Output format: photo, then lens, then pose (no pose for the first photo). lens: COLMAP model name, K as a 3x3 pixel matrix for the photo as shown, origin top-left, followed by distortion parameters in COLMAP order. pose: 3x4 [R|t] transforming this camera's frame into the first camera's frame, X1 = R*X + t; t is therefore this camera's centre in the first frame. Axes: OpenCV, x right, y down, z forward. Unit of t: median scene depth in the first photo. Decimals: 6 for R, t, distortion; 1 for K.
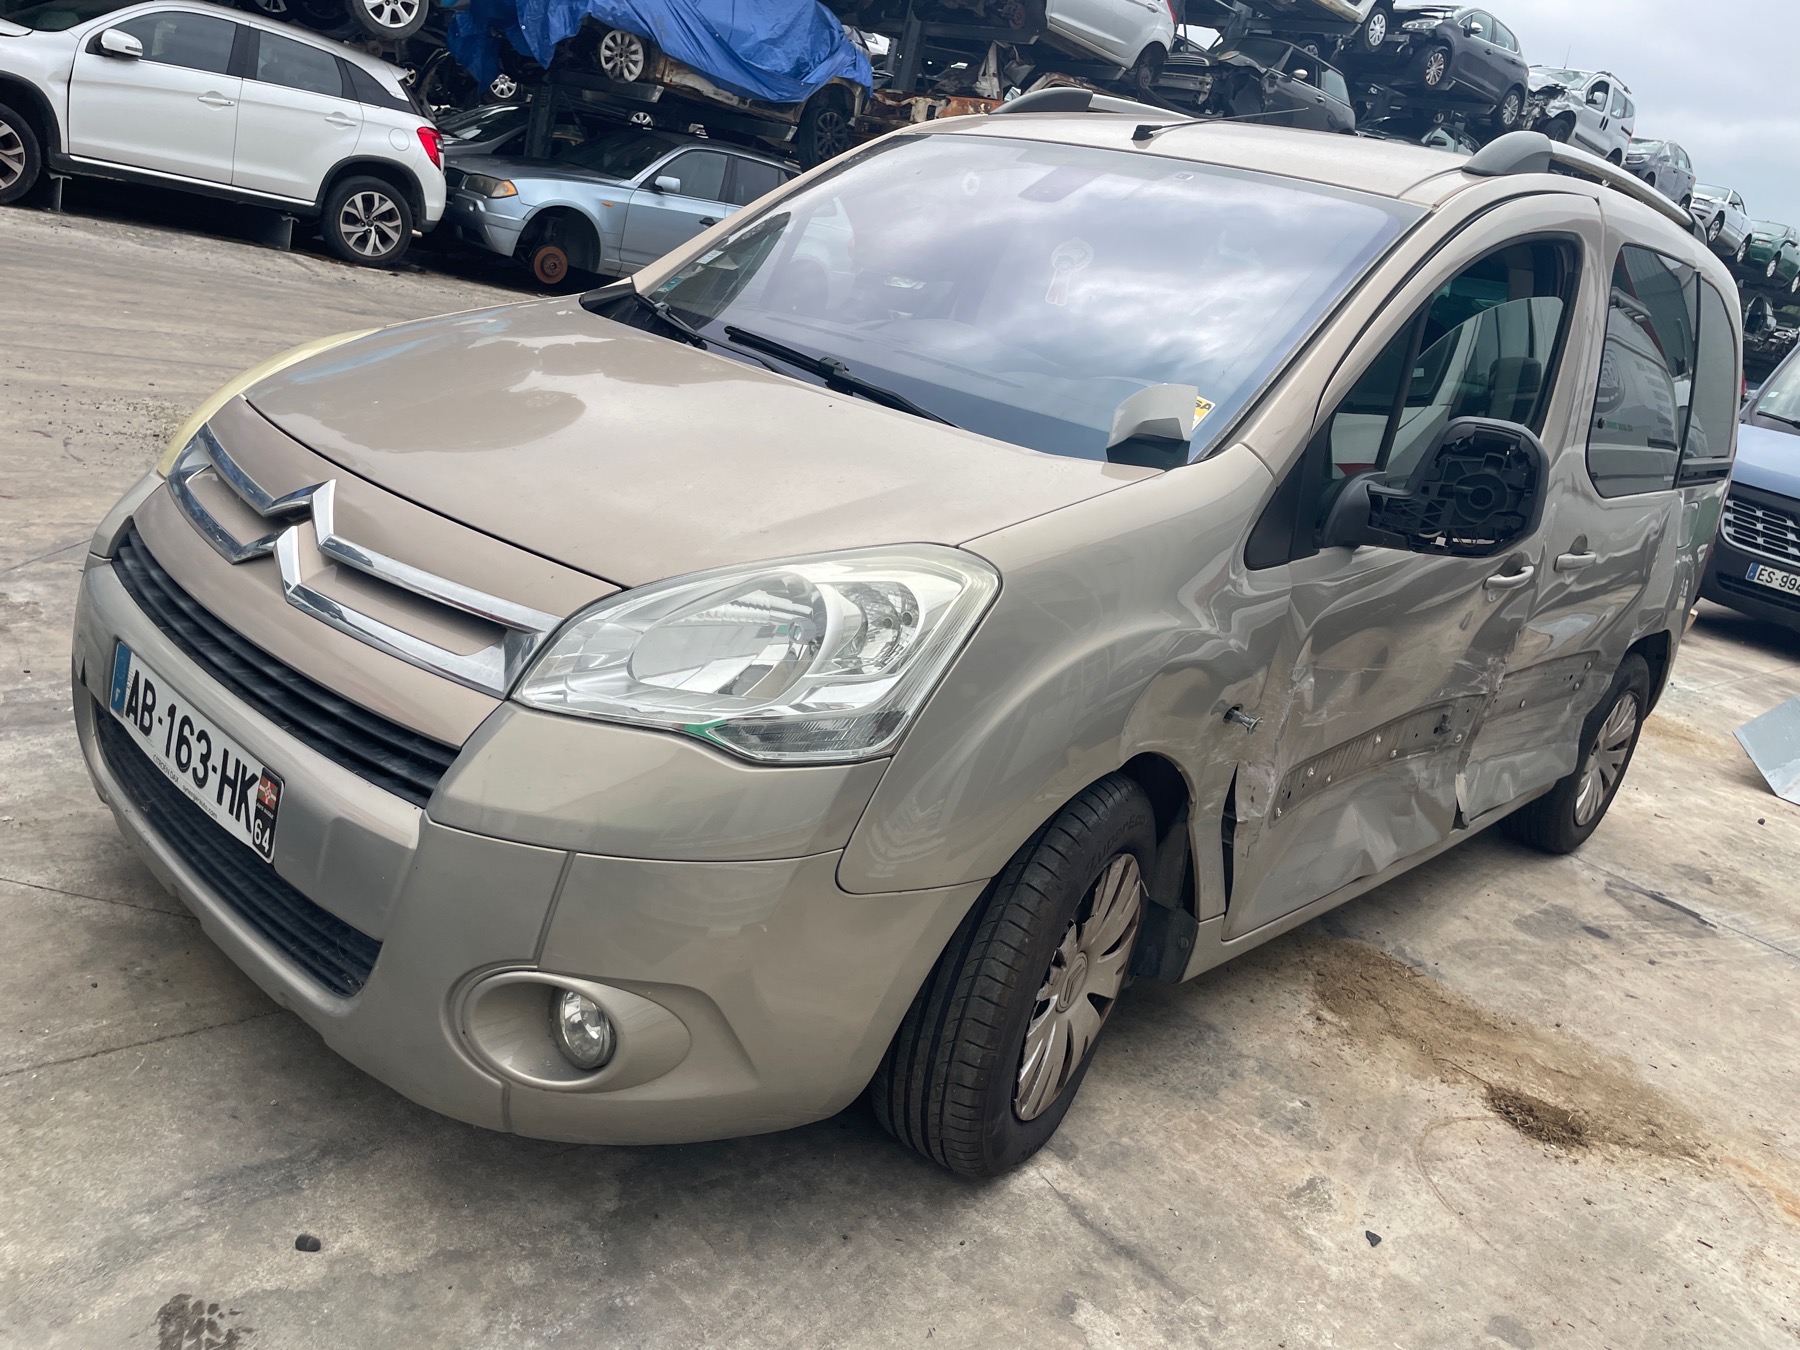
lens RADIAL K [[1364.6, 0, 868.2], [0, 1364.6, 661.0], [0, 0, 1]] dist [0.083015, -0.113030]
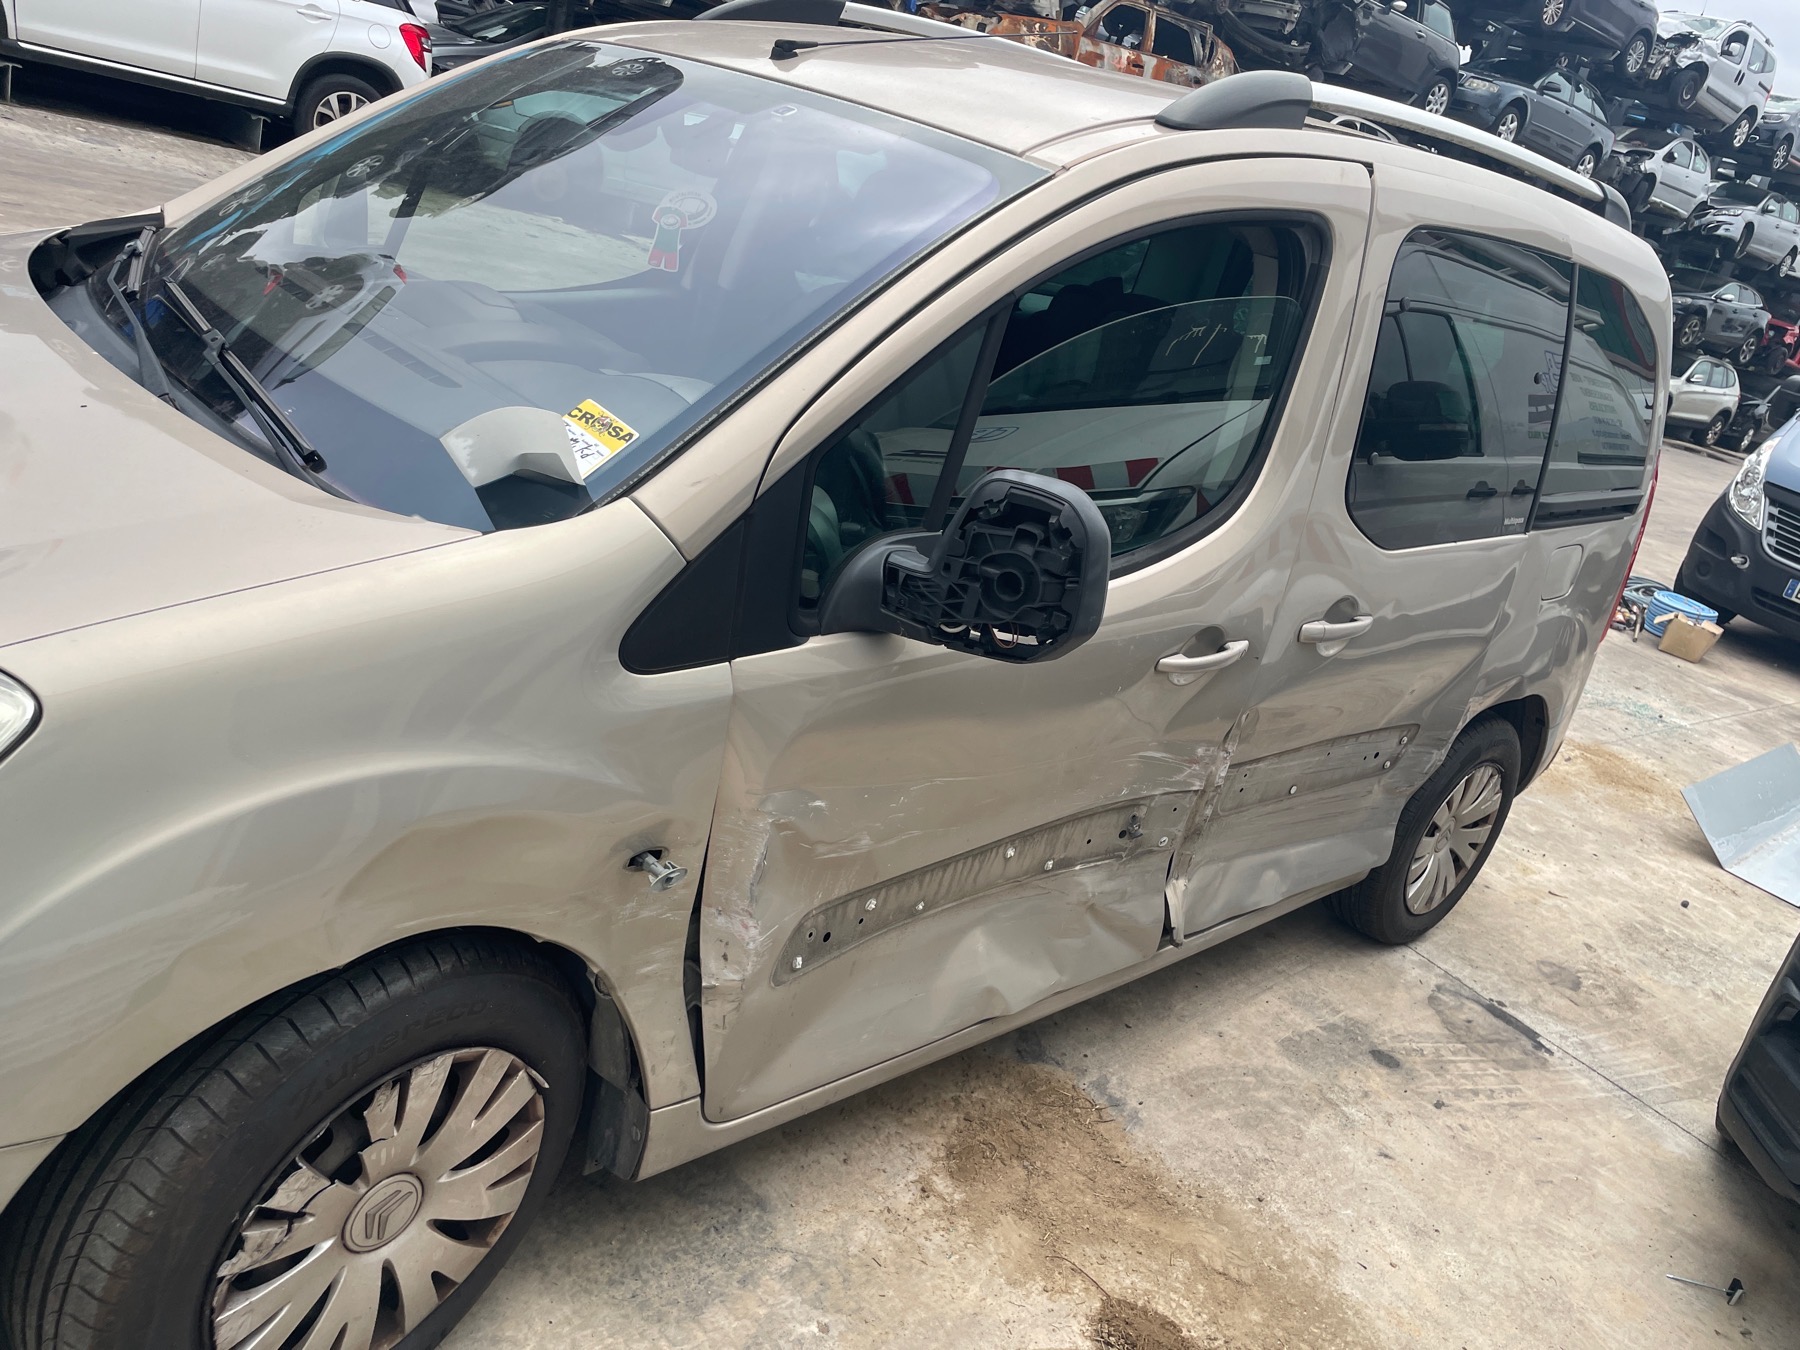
lens RADIAL K [[1368.6, 0, 908.4], [0, 1368.6, 679.3], [0, 0, 1]] dist [0.082233, -0.114010]
pose [[0.997264, 0.060892, -0.041906, 0.257258], [-0.058266, 0.996420, 0.061264, -0.066666], [0.045487, -0.058654, 0.997242, 0.164065]]
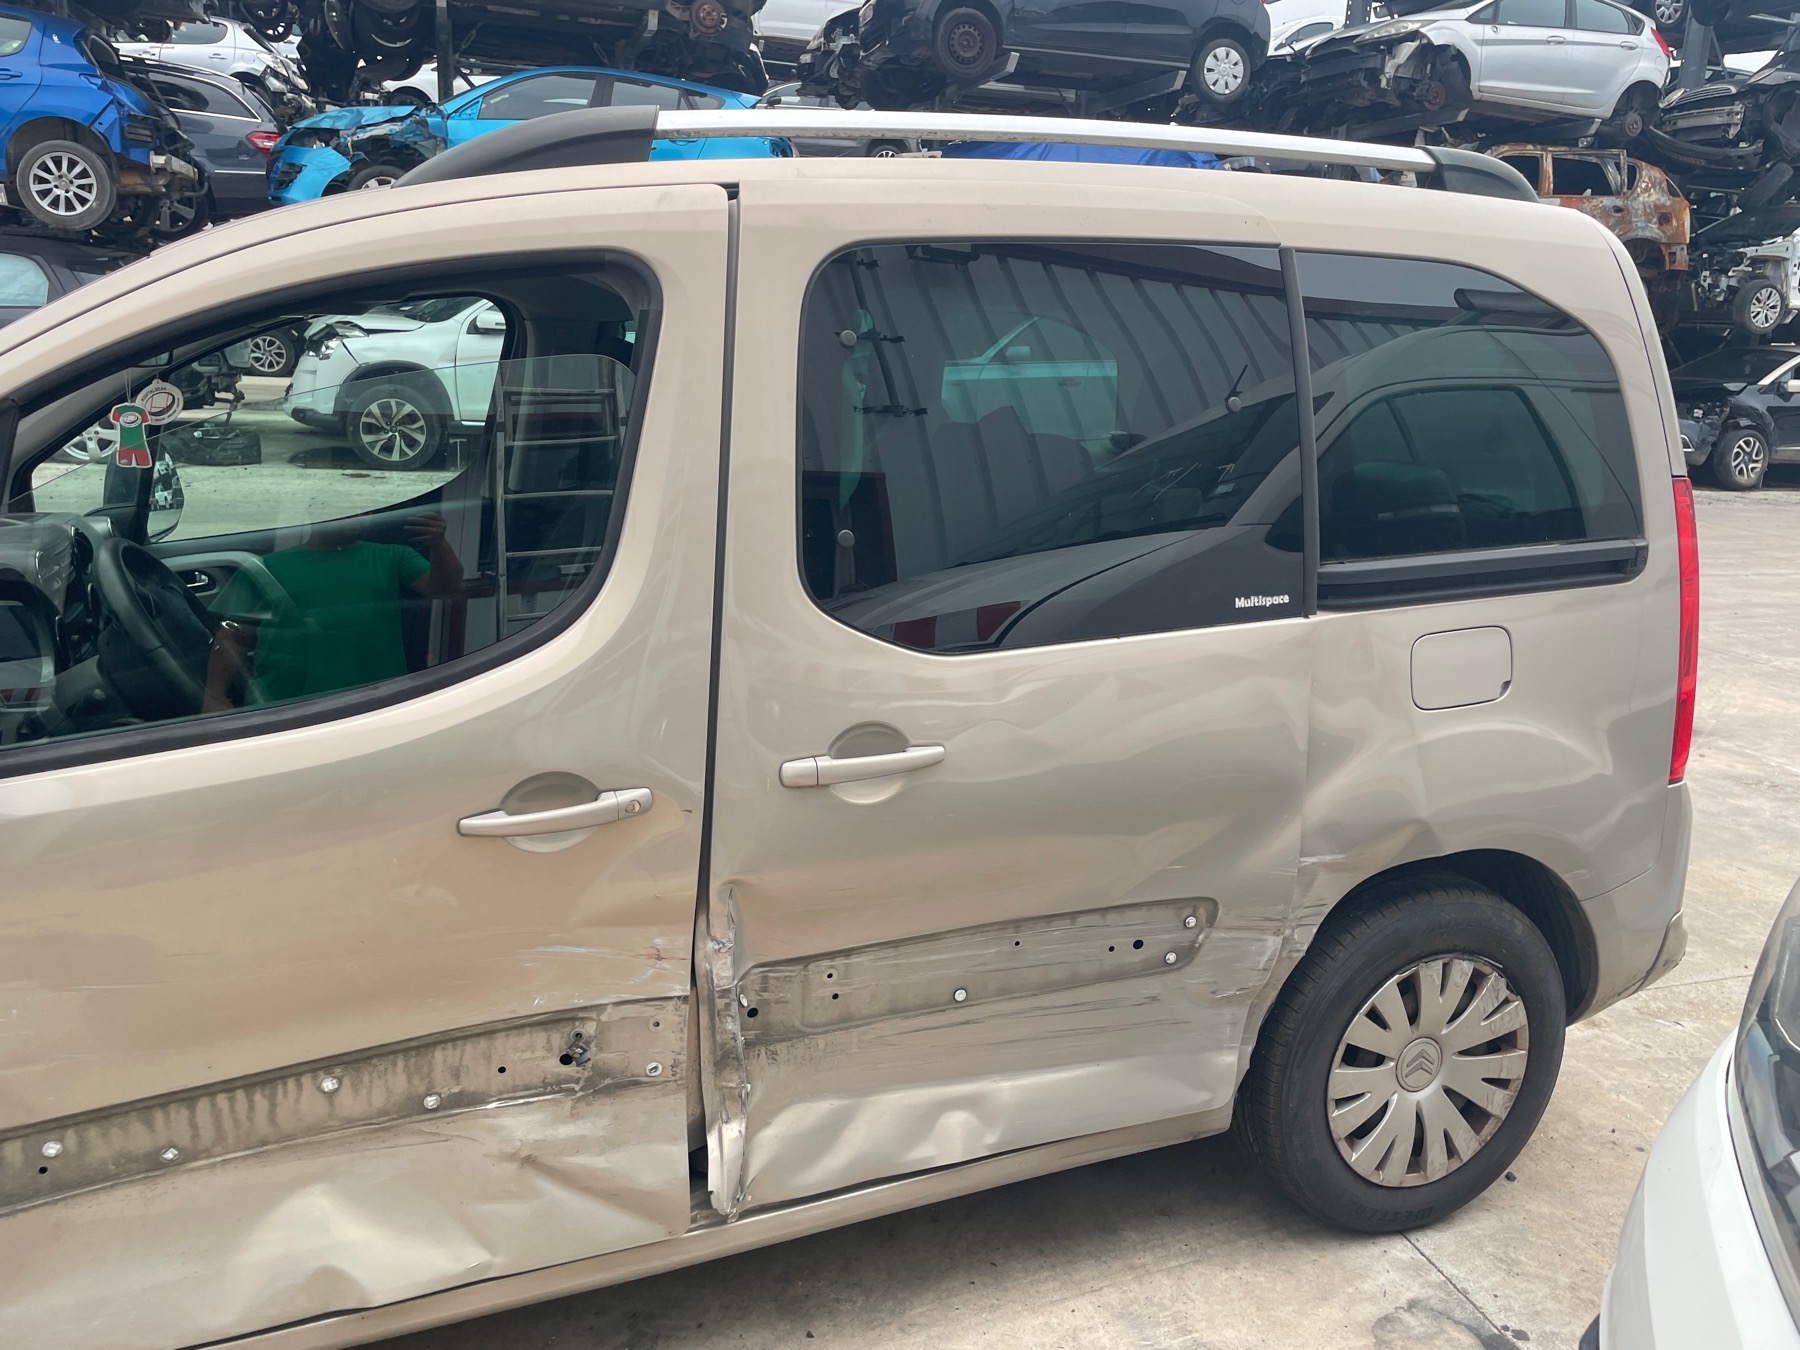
lens RADIAL K [[1365.7, 0, 895.2], [0, 1365.7, 645.7], [0, 0, 1]] dist [0.081145, -0.111607]
pose [[0.891898, -0.079552, -0.445185, 0.679644], [0.022382, 0.990965, -0.132239, -0.039285], [0.451682, 0.107979, 0.885620, 0.409684]]
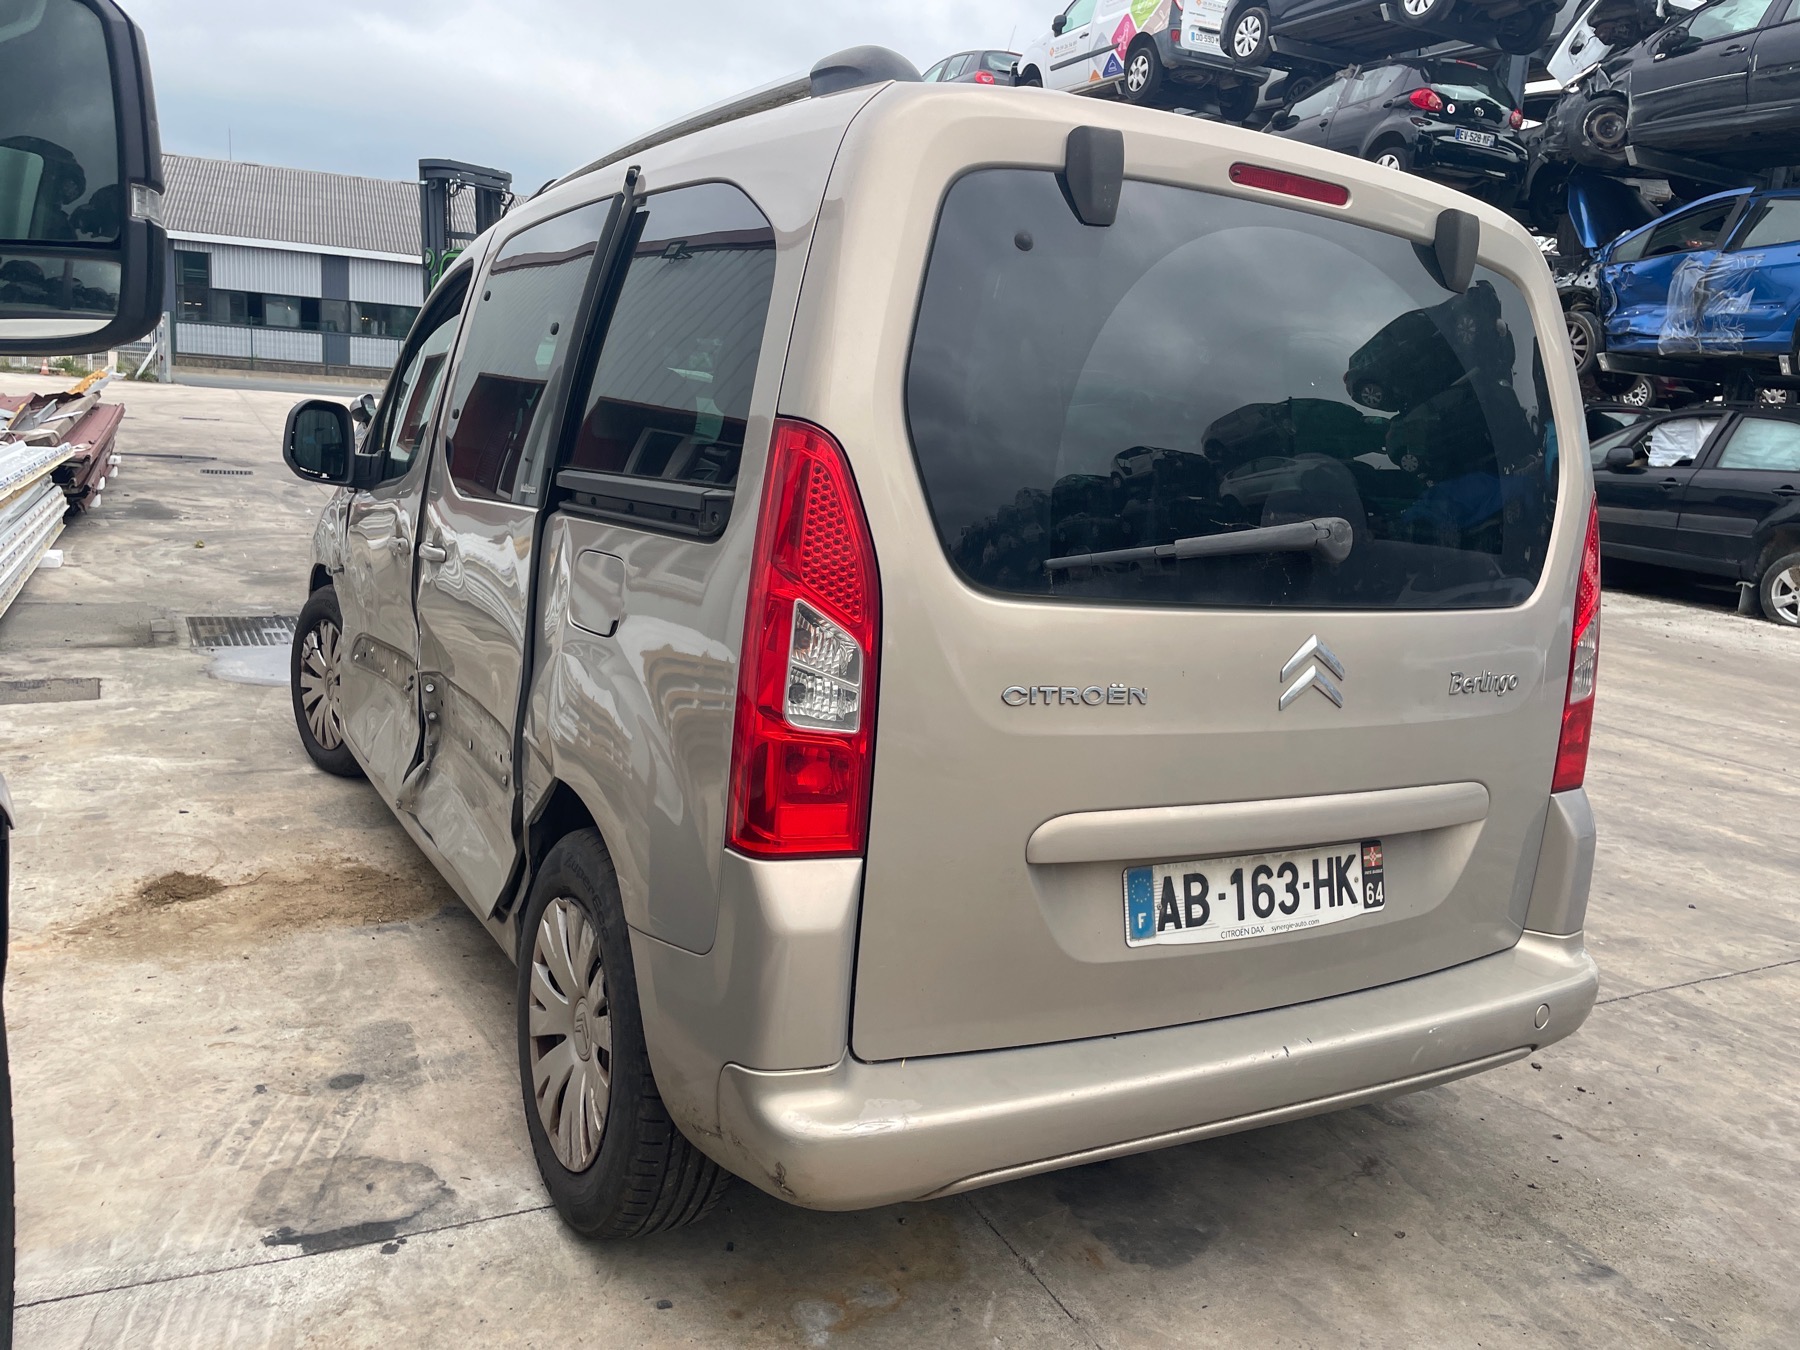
lens RADIAL K [[1337.3, 0, 900.0], [0, 1337.3, 675.0], [0, 0, 1]] dist [0.076068, -0.103846]
pose [[-0.248784, -0.046405, -0.967447, 1.145791], [-0.410911, 0.909562, 0.062039, -0.162351], [0.877074, 0.412969, -0.245353, 1.332672]]
